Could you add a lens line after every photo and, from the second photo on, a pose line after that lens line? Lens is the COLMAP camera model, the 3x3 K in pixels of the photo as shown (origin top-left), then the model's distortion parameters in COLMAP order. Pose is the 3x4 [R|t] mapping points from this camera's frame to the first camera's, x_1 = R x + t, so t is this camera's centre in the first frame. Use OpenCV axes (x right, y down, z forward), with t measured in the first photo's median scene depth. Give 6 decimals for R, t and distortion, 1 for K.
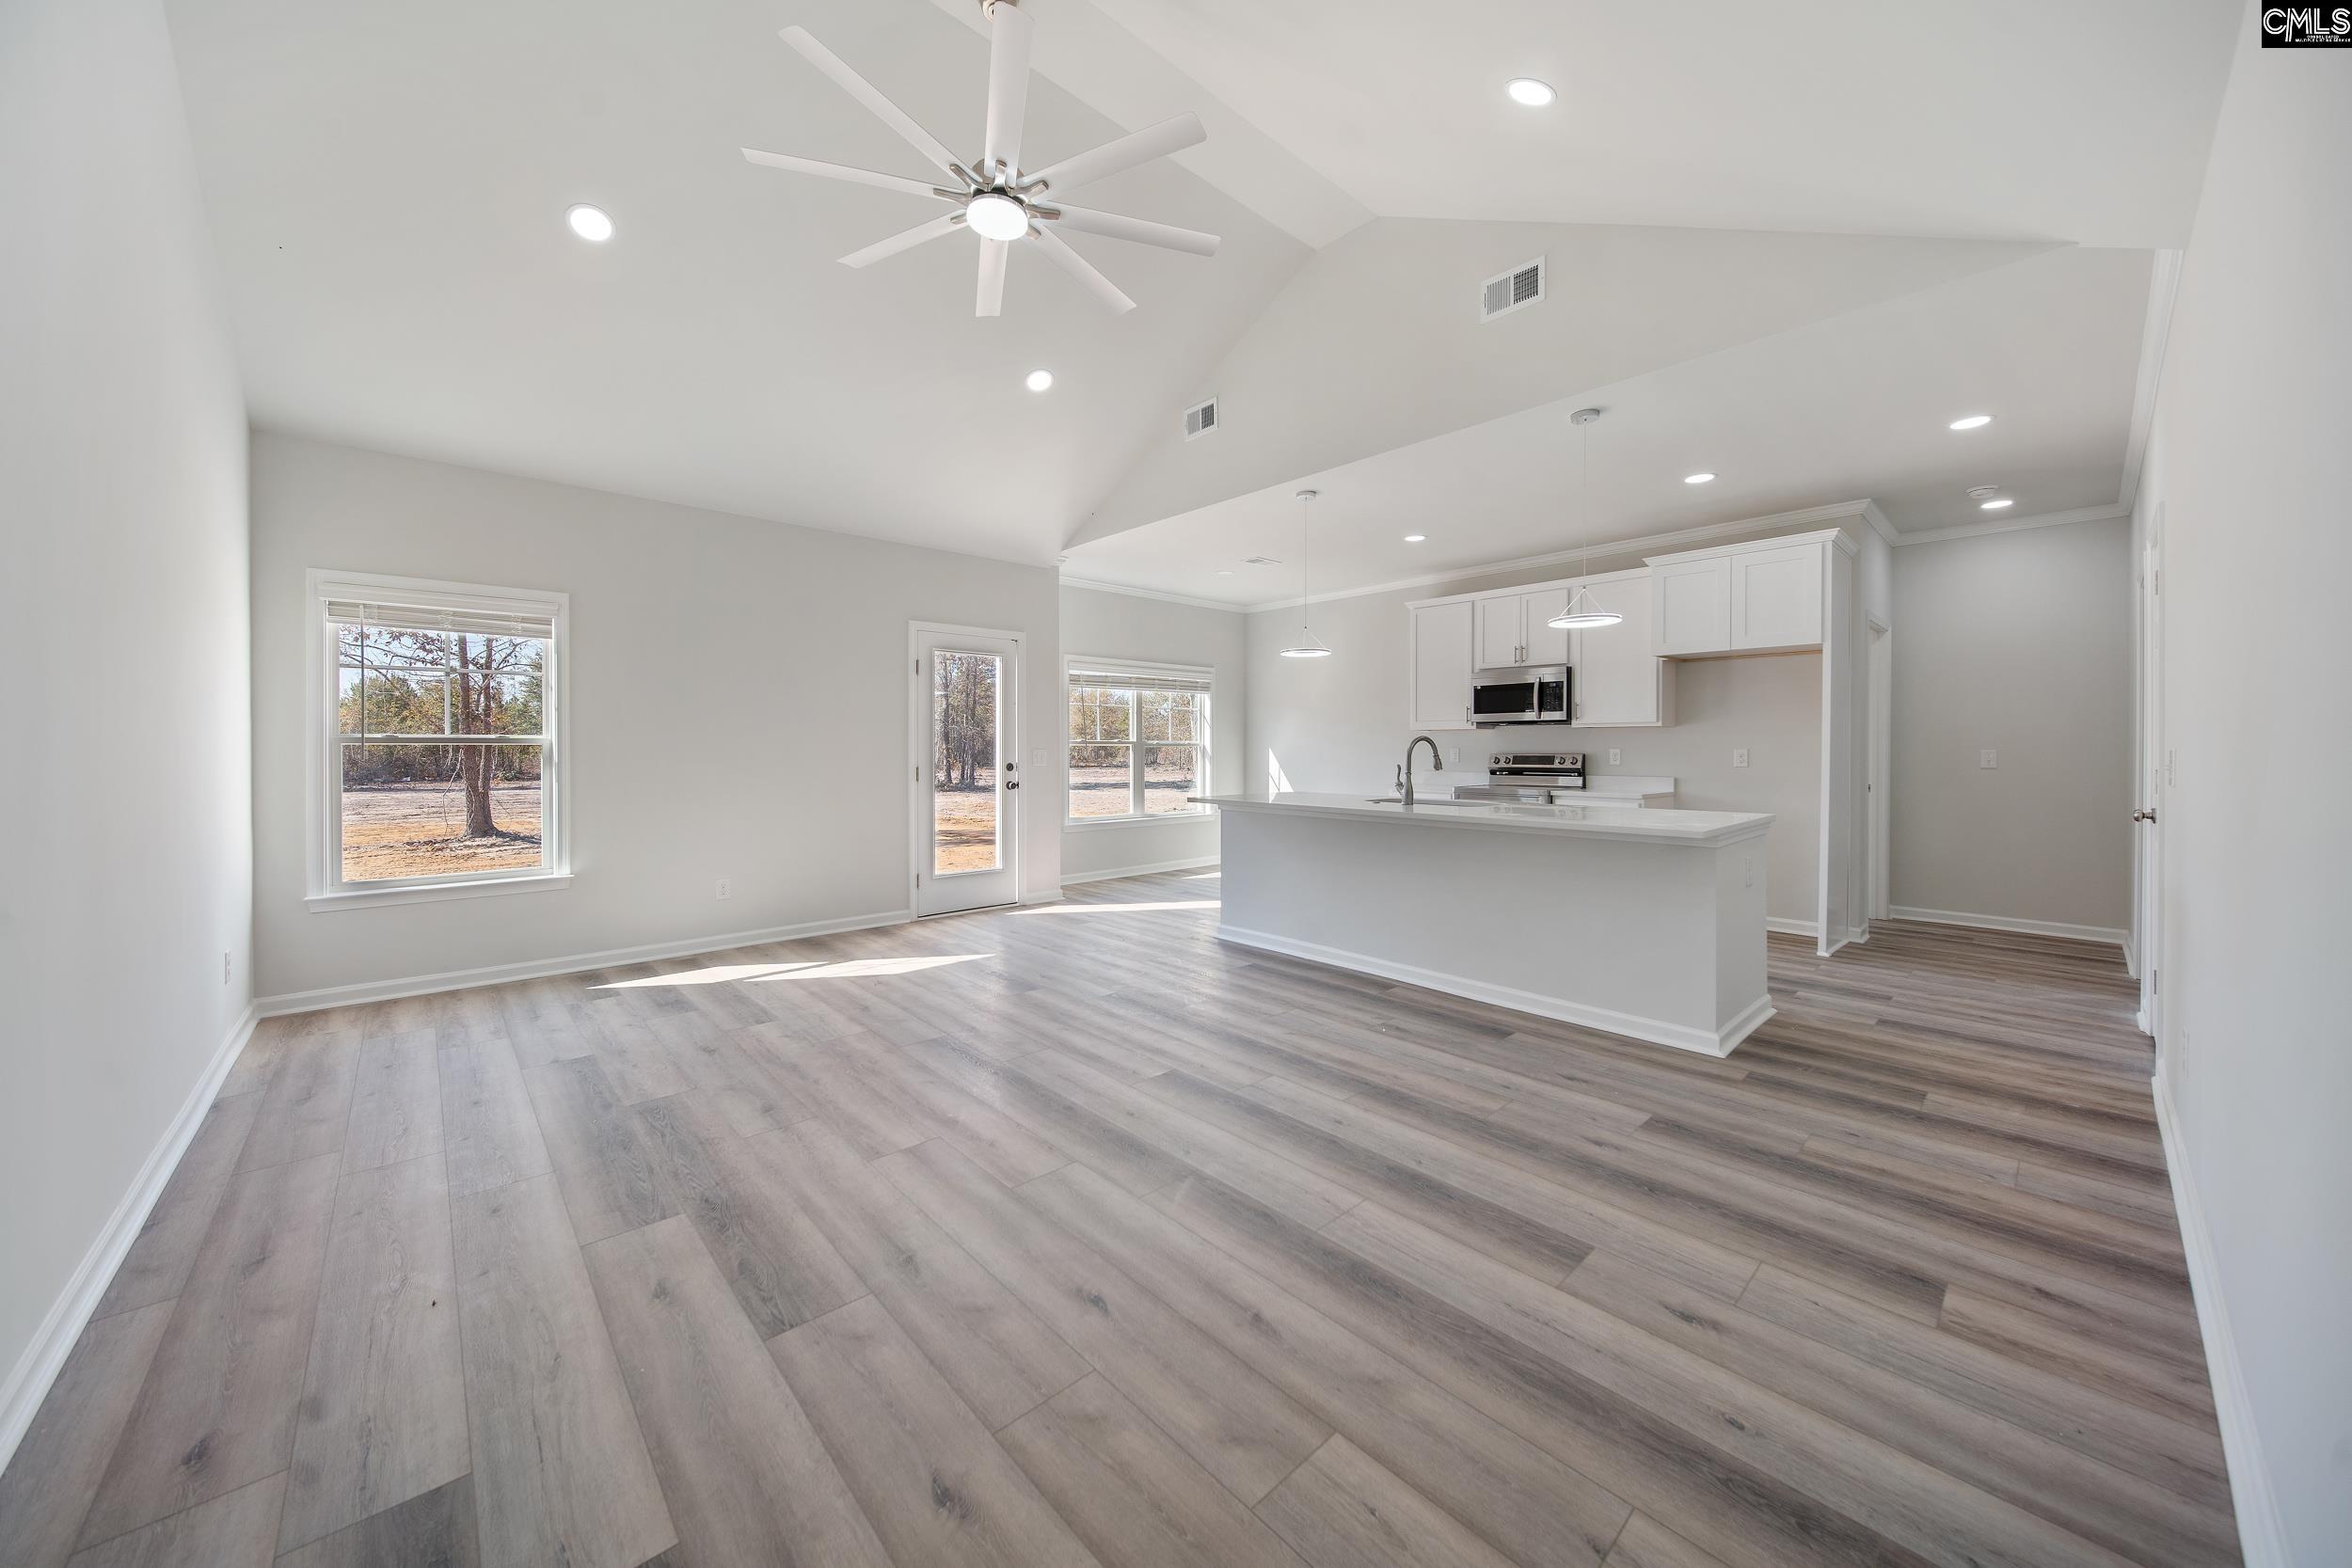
lens RADIAL K [[822.0, 0, 1180.3], [0, 822.0, 784.4], [0, 0, 1]] dist [0.011989, -0.004633]
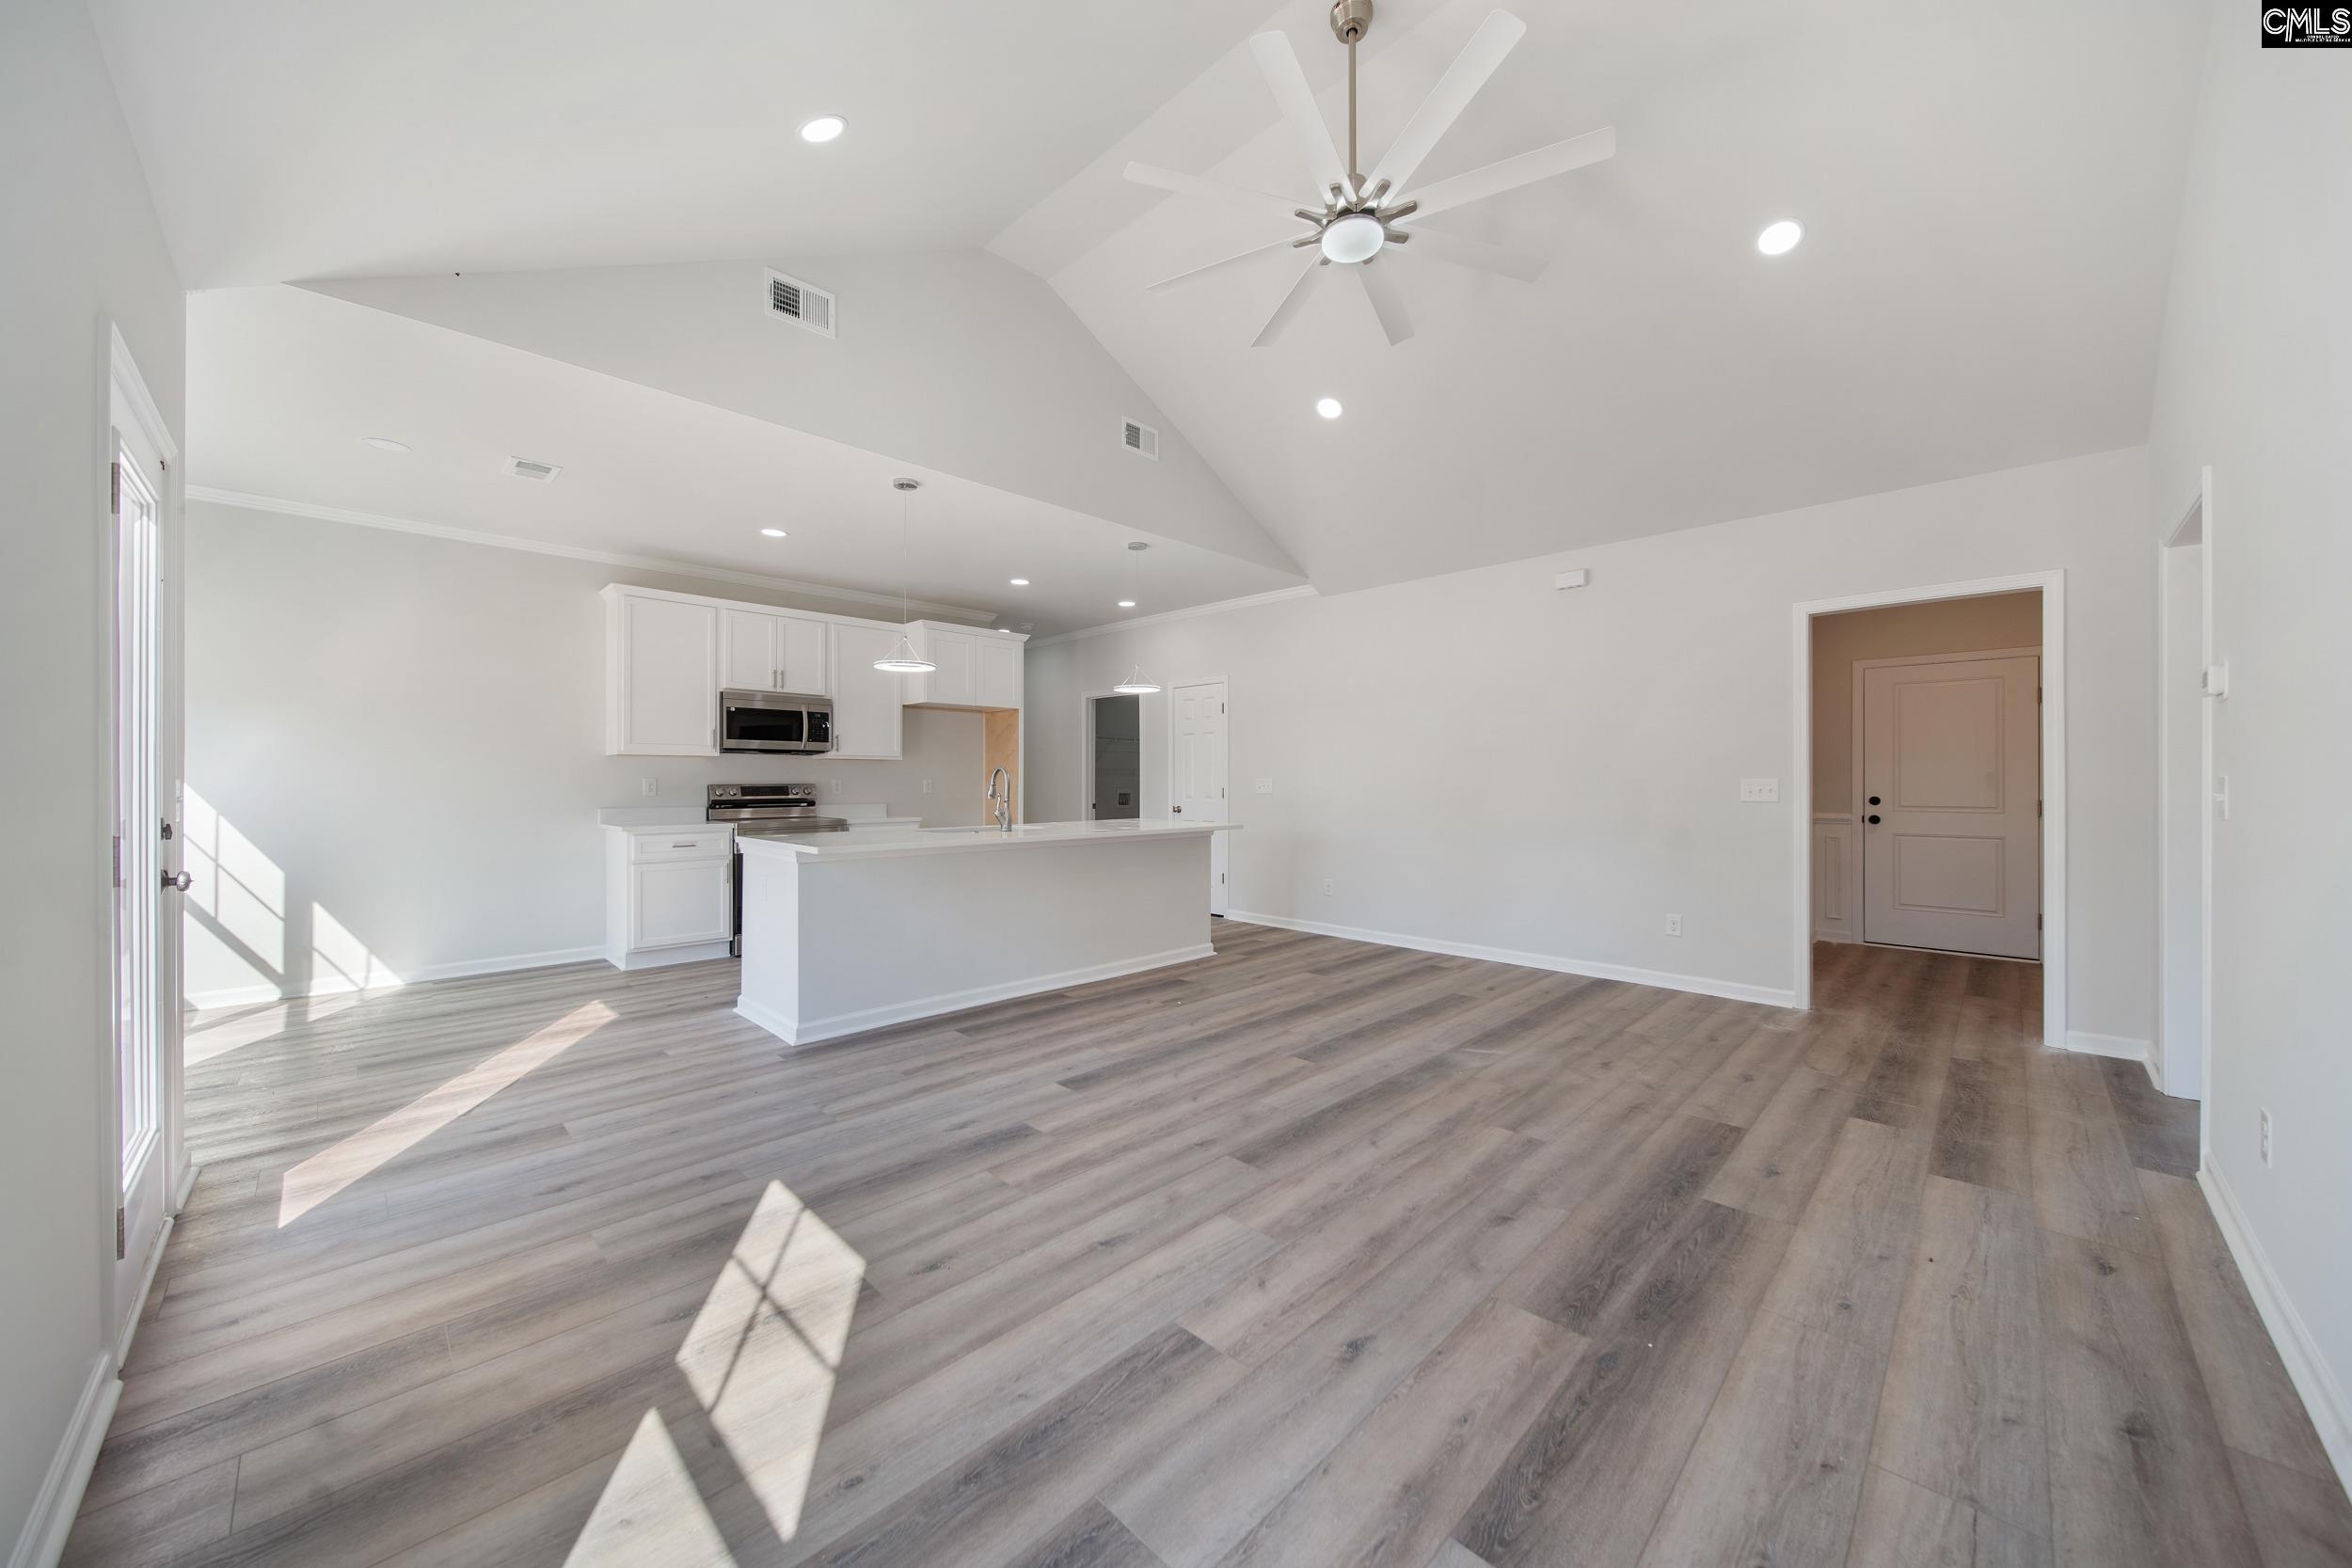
lens RADIAL K [[822.0, 0, 1180.3], [0, 822.0, 784.4], [0, 0, 1]] dist [0.011989, -0.004633]
pose [[-0.036617, -0.003956, 0.999322, -1.522389], [0.043405, 0.999042, 0.005545, -0.060586], [-0.998386, 0.043578, -0.036410, 1.556340]]
